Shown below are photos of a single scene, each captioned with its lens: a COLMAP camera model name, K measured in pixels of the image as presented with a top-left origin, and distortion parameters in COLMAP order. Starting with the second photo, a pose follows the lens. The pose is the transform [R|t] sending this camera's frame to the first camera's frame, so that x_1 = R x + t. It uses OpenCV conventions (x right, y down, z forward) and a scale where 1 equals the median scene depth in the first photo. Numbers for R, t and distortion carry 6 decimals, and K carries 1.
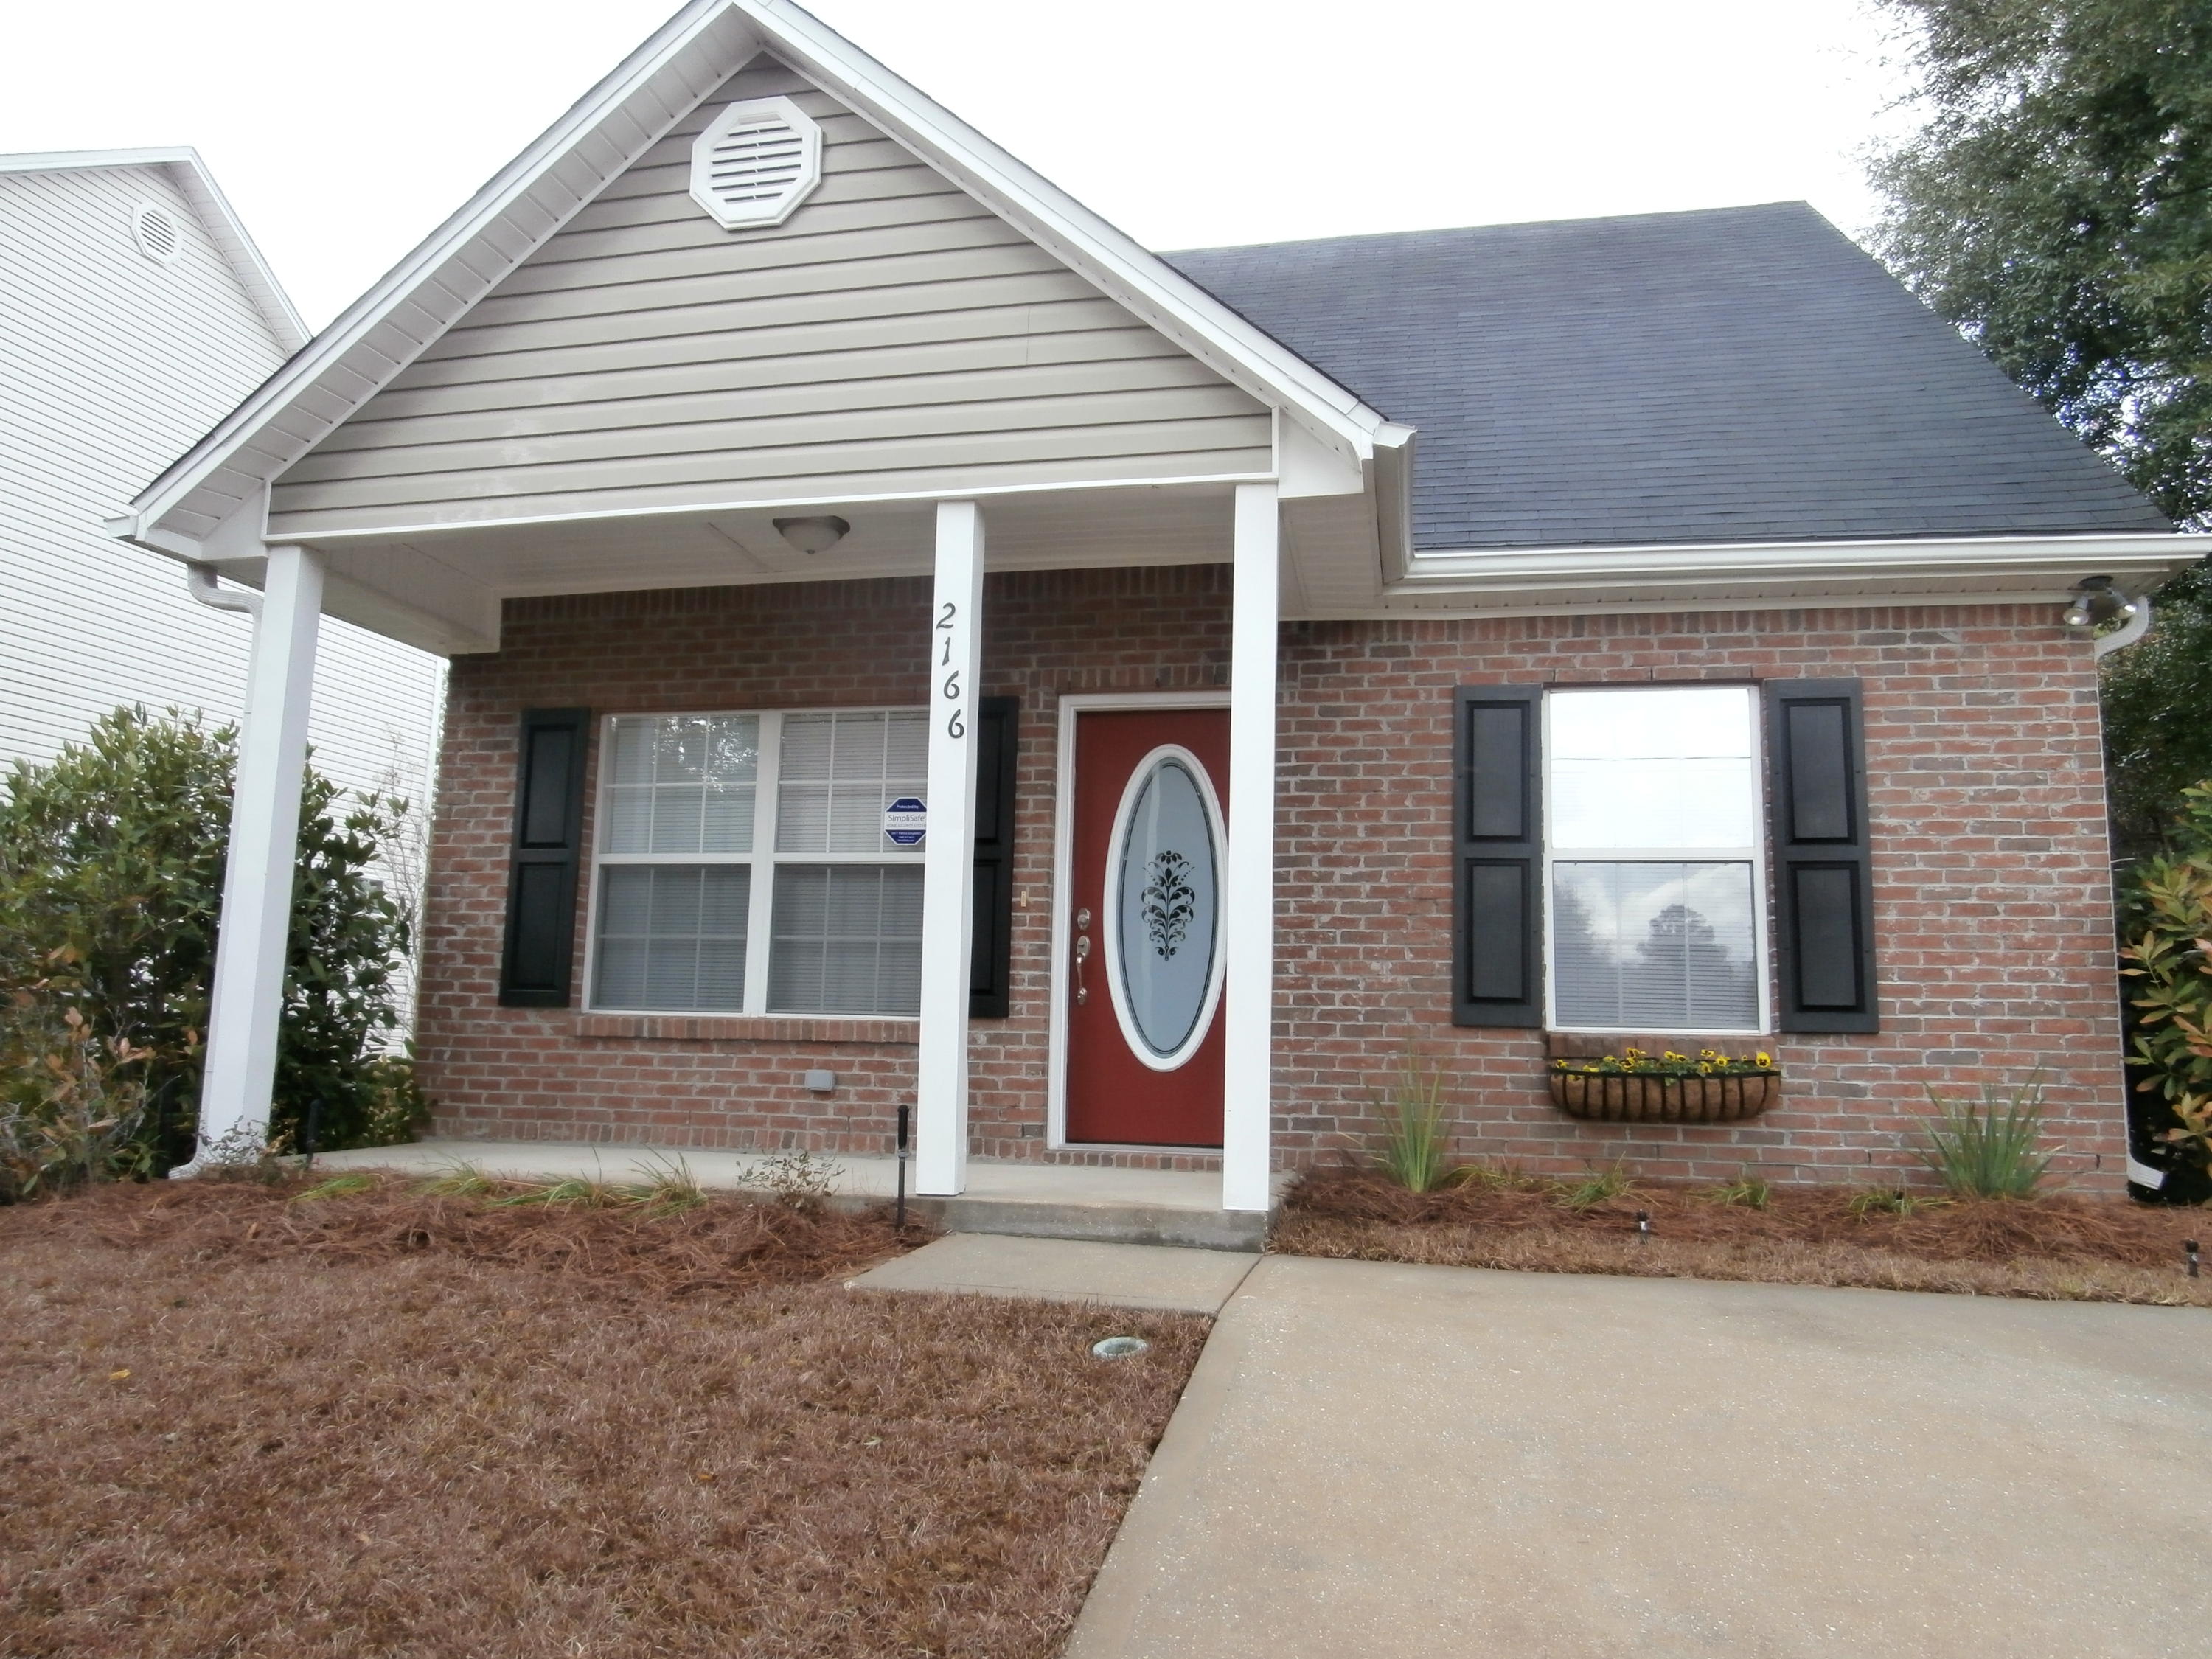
lens RADIAL K [[1538.7, 0, 1106.0], [0, 1538.7, 829.5], [0, 0, 1]] dist [-0.038424, 0.003748]
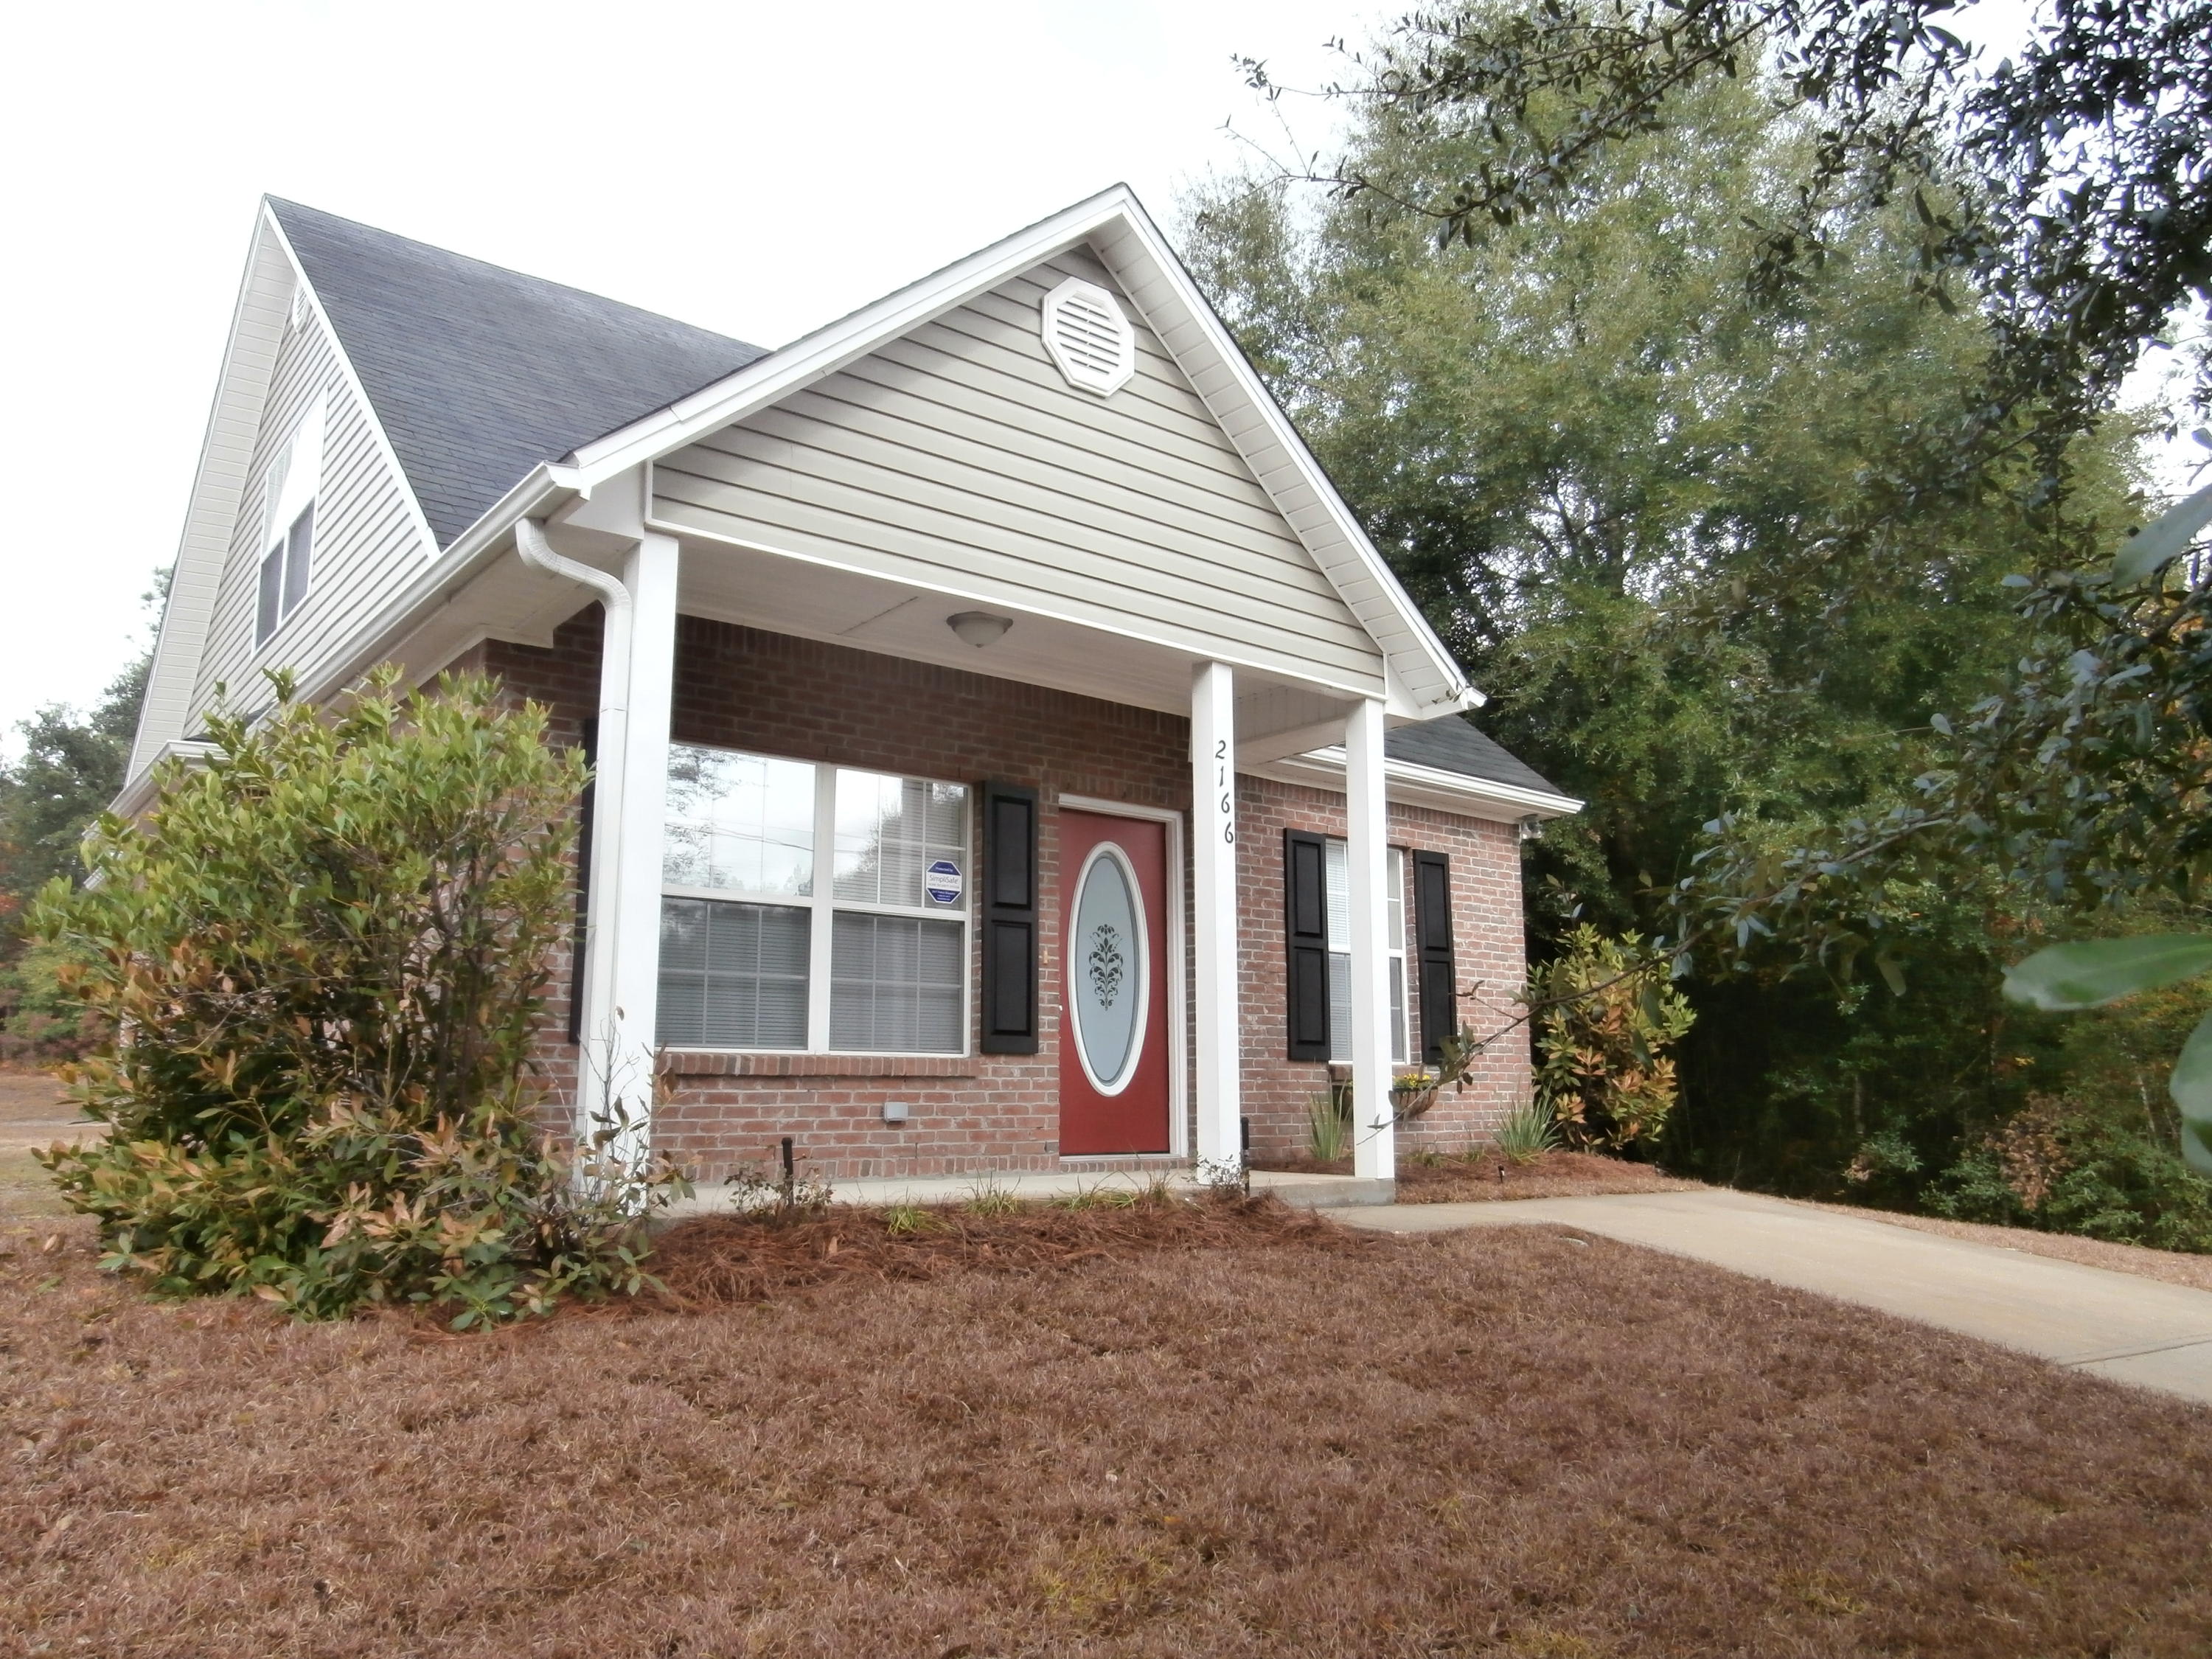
lens RADIAL K [[1538.7, 0, 1106.0], [0, 1538.7, 829.5], [0, 0, 1]] dist [-0.038424, 0.003748]
pose [[0.624749, 0.112785, 0.772637, -0.964139], [-0.093129, 0.993213, -0.069679, 0.024868], [-0.775252, -0.028423, 0.631012, 0.192910]]
